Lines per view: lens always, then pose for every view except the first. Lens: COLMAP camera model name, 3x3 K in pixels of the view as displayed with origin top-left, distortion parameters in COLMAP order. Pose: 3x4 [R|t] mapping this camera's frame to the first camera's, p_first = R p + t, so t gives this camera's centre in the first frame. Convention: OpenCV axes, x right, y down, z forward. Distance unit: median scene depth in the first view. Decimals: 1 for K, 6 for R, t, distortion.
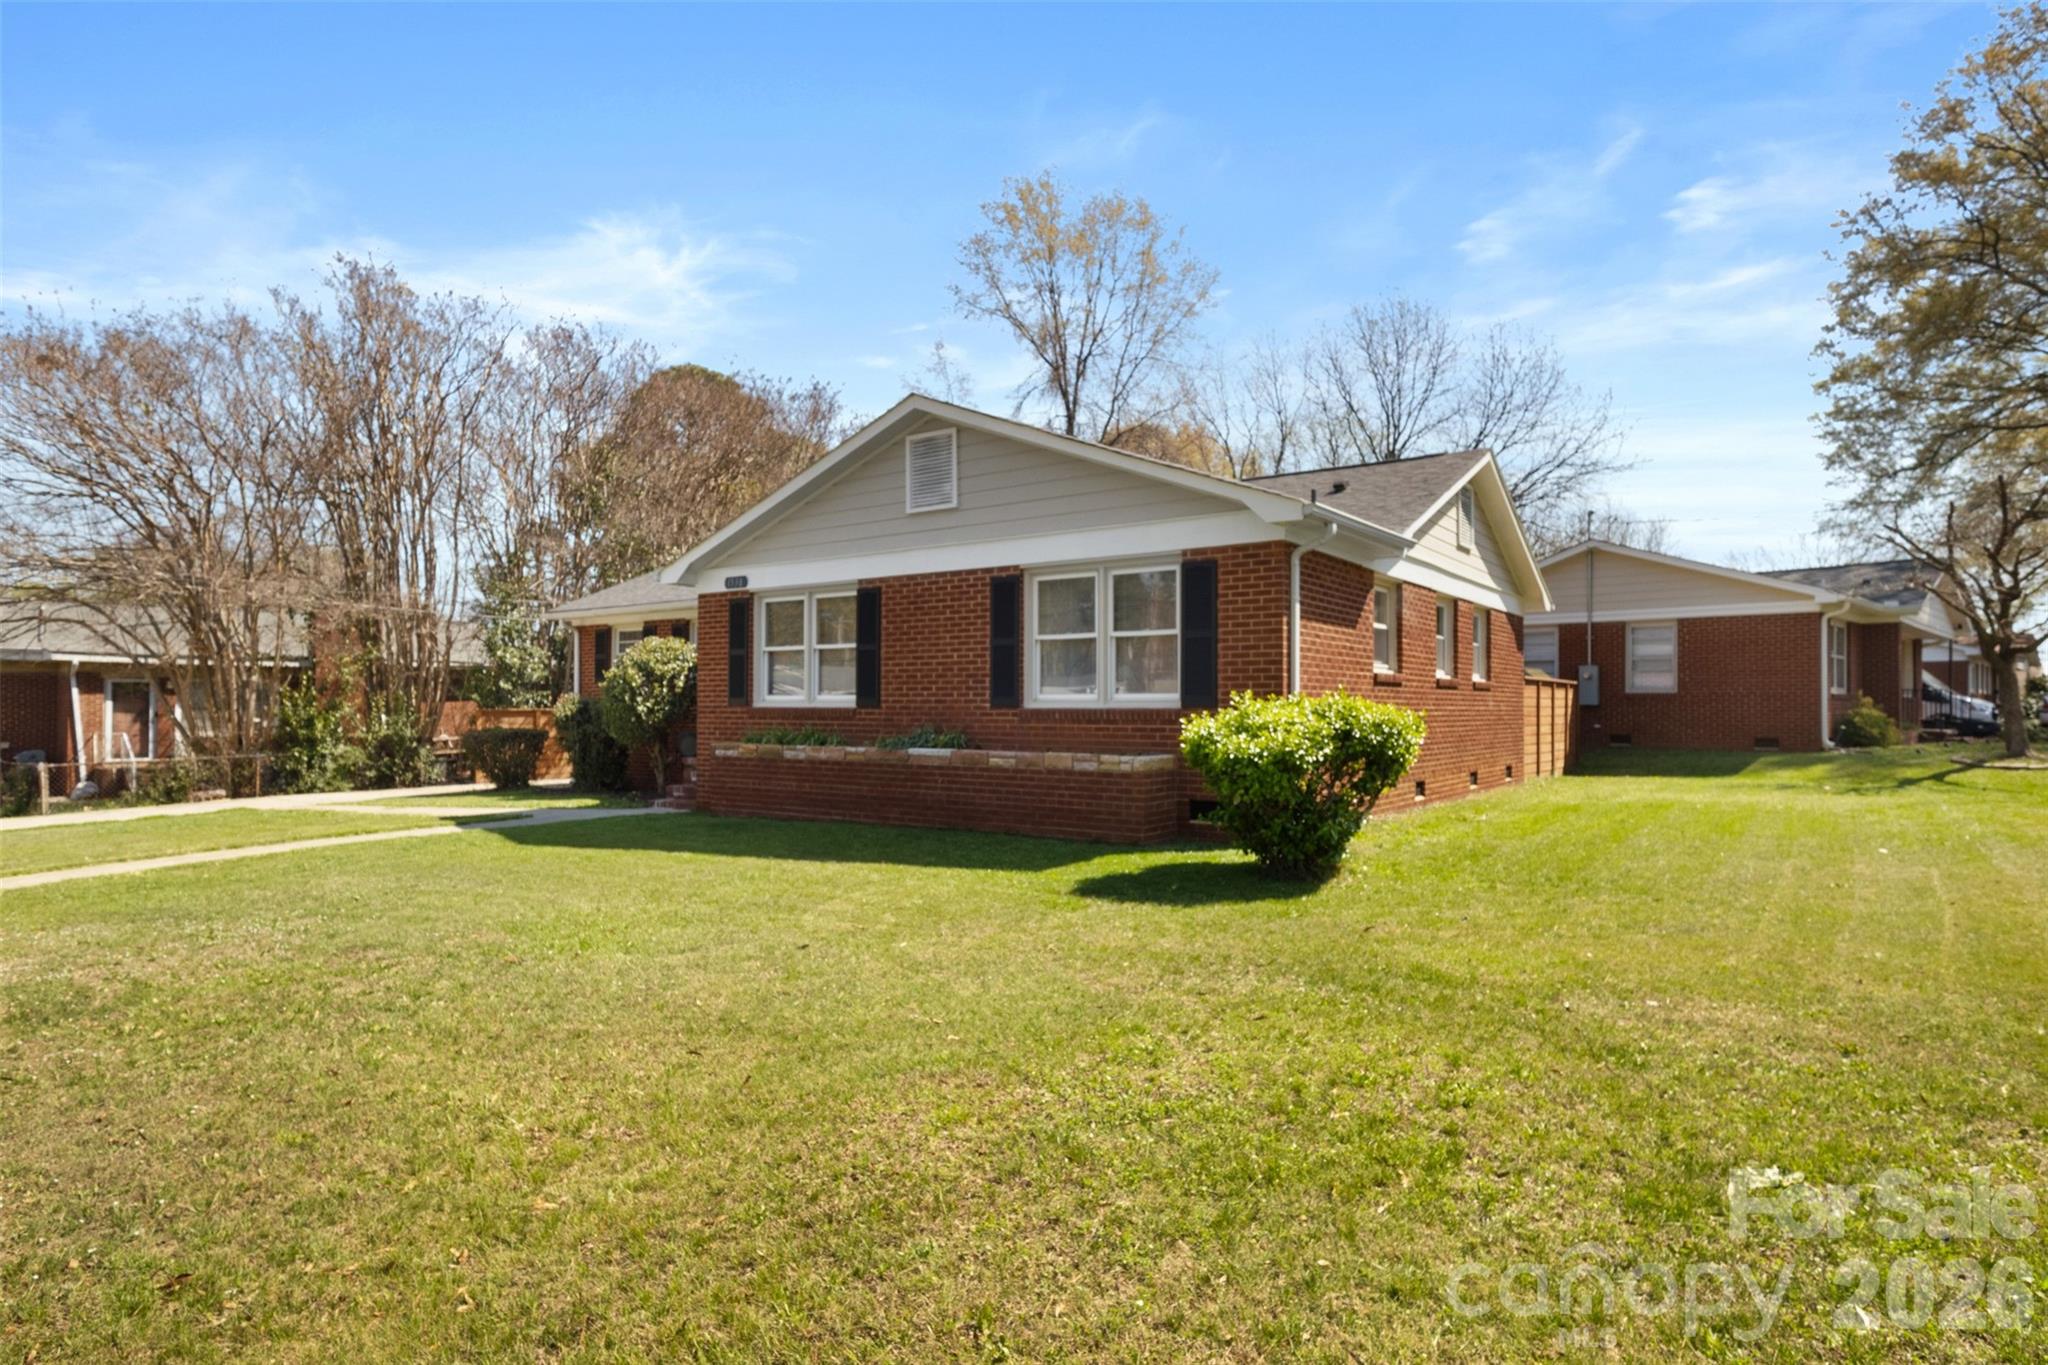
lens RADIAL K [[1097.8, 0, 1024.0], [0, 1097.8, 682.5], [0, 0, 1]] dist [0.003279, 0.000249]
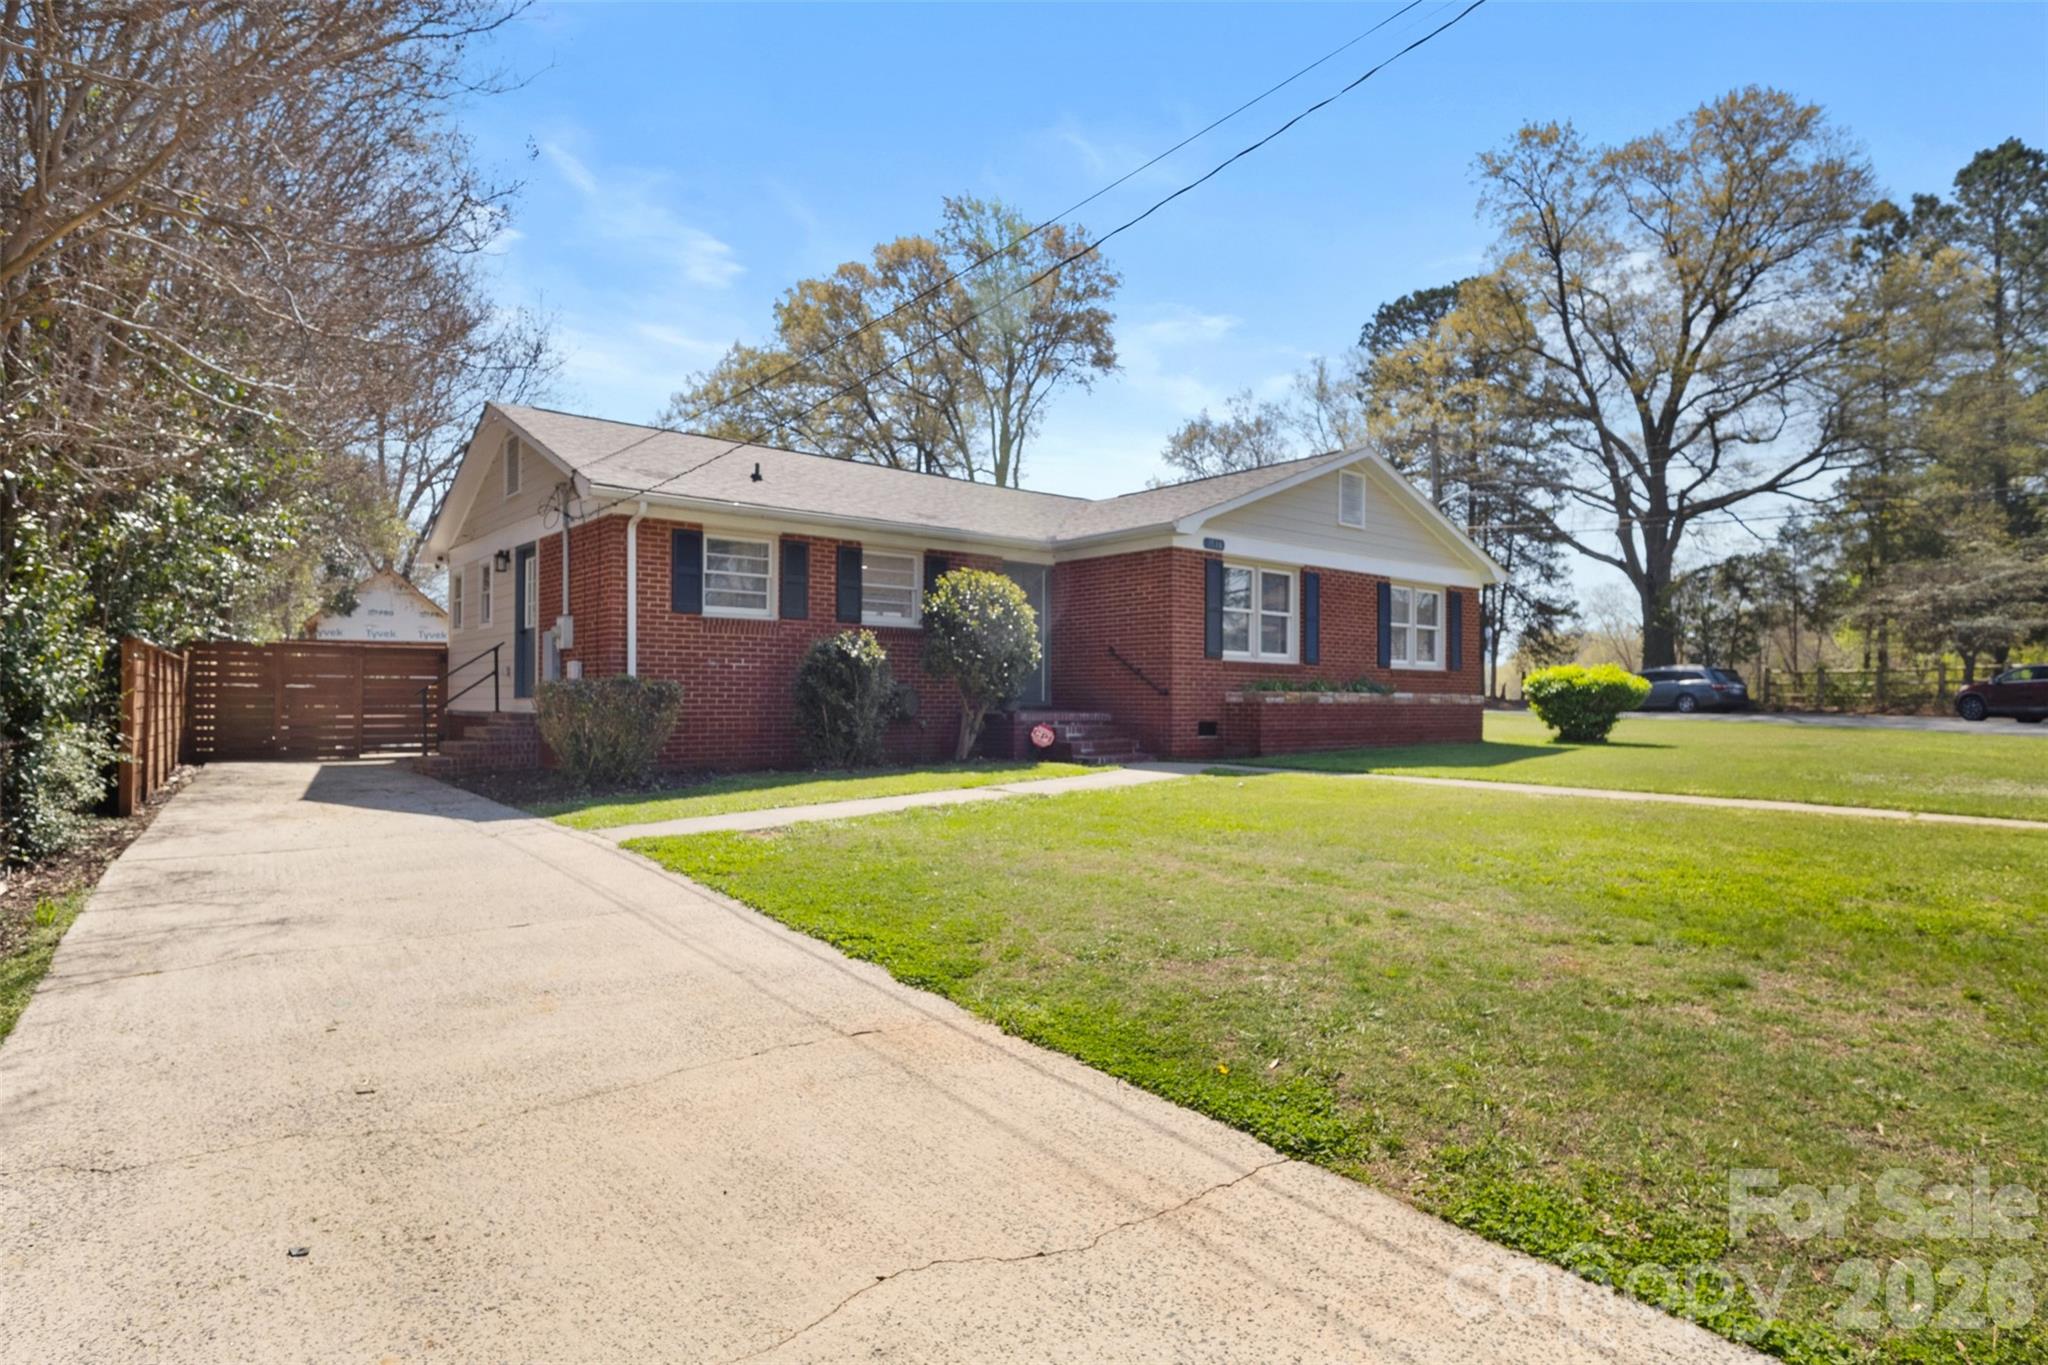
lens RADIAL K [[1097.8, 0, 1024.0], [0, 1097.8, 682.5], [0, 0, 1]] dist [0.003279, 0.000249]
pose [[0.256095, 0.012580, 0.966570, -1.592207], [-0.036230, 0.999338, -0.003407, 0.065687], [-0.965973, -0.034146, 0.256381, 1.056824]]
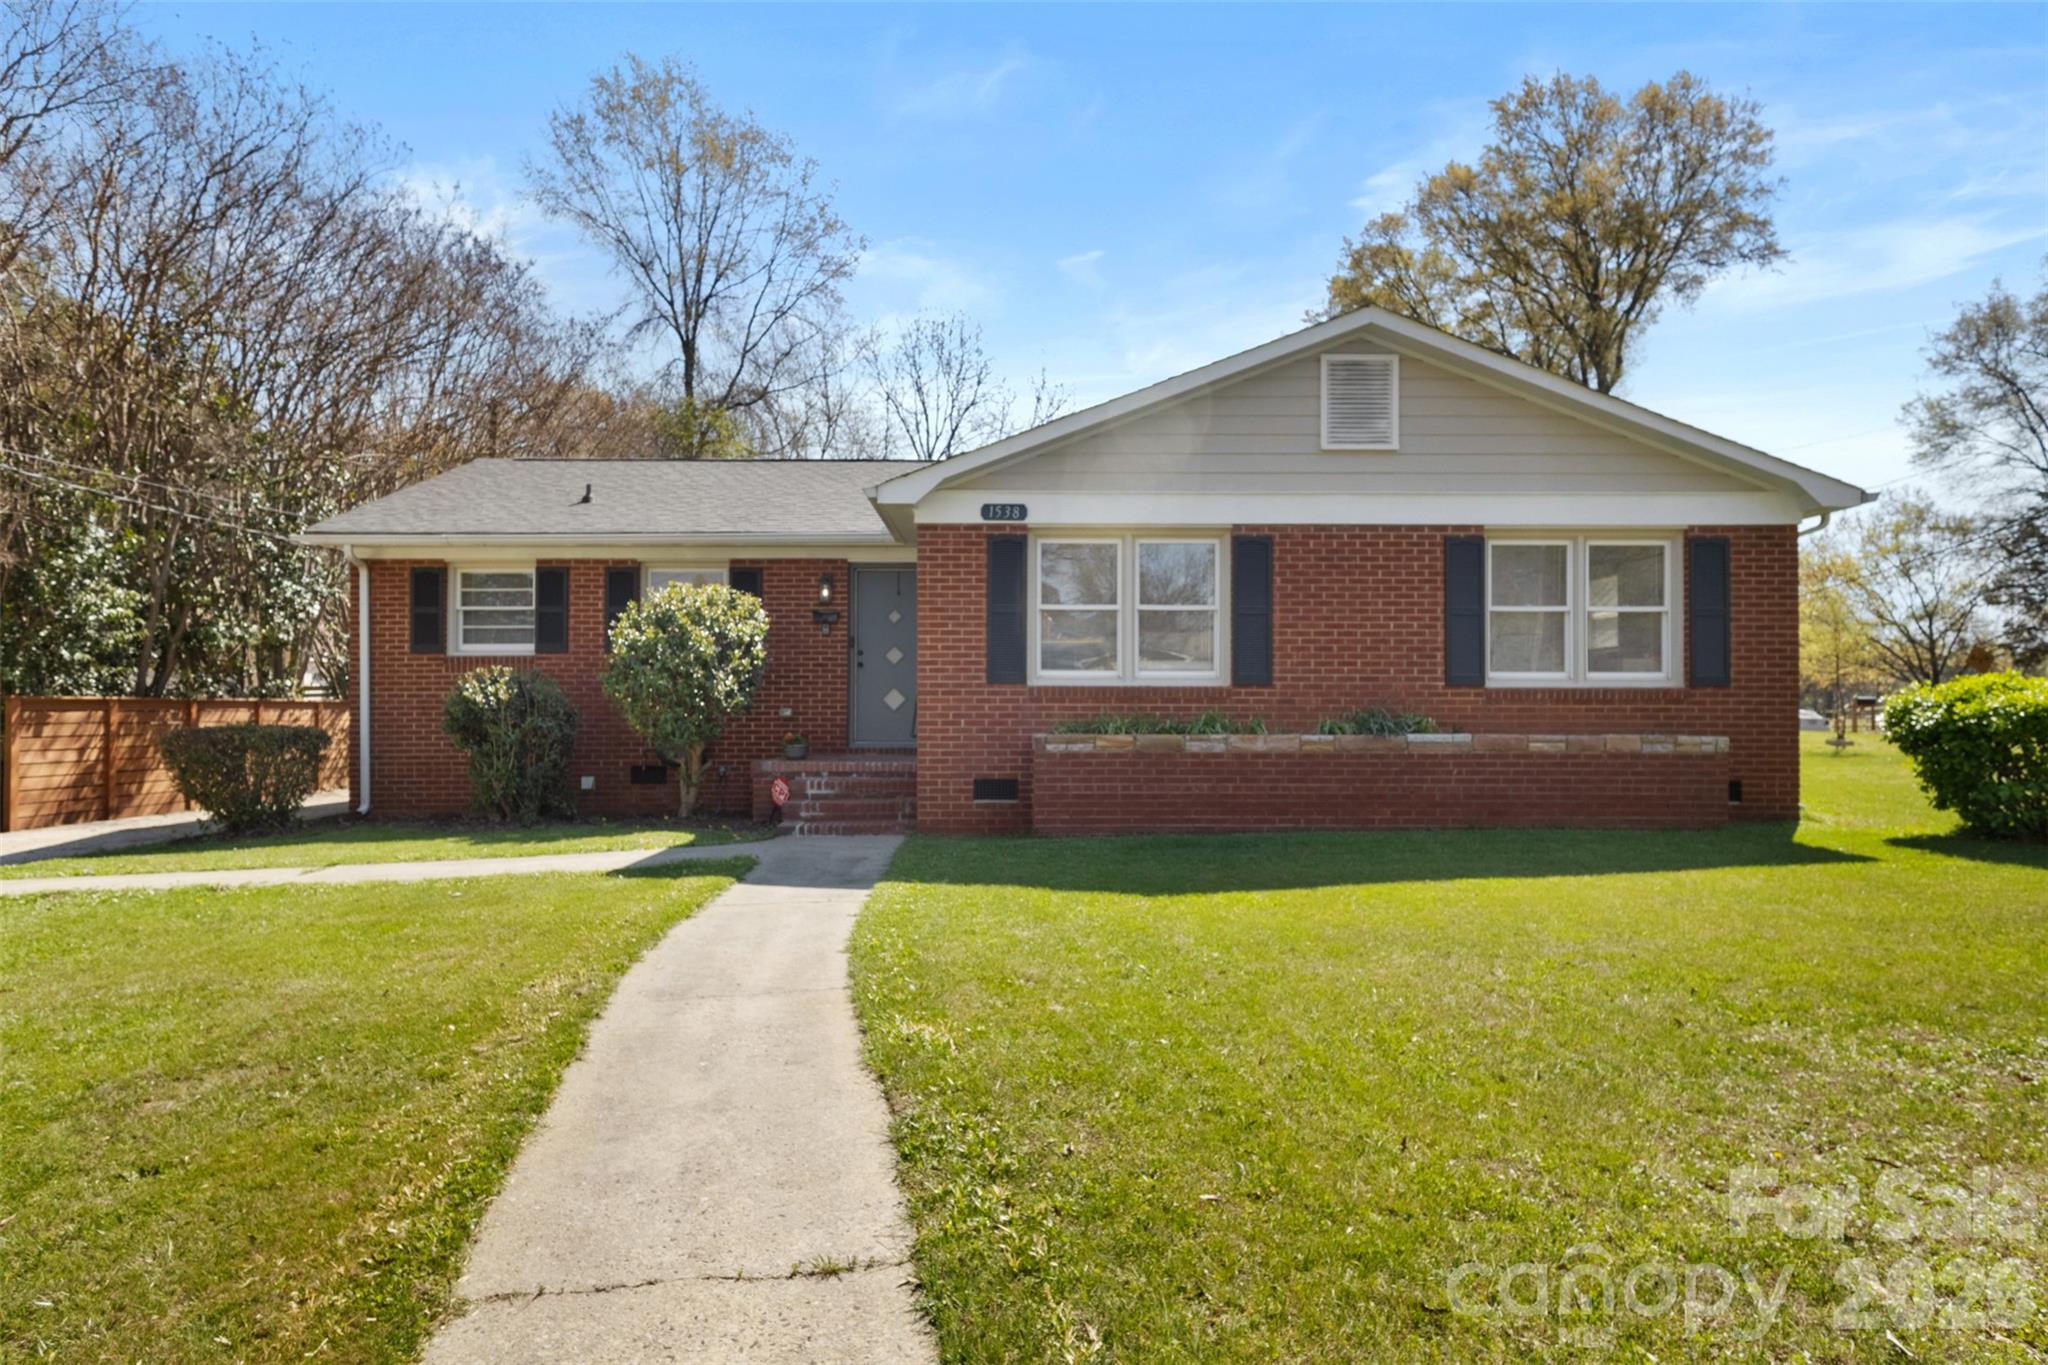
lens RADIAL K [[1097.8, 0, 1024.0], [0, 1097.8, 682.5], [0, 0, 1]] dist [0.003279, 0.000249]
pose [[0.811001, 0.006103, 0.585013, -0.791546], [-0.014185, 0.999857, 0.009234, 0.016381], [-0.584873, -0.015787, 0.810971, 0.478330]]
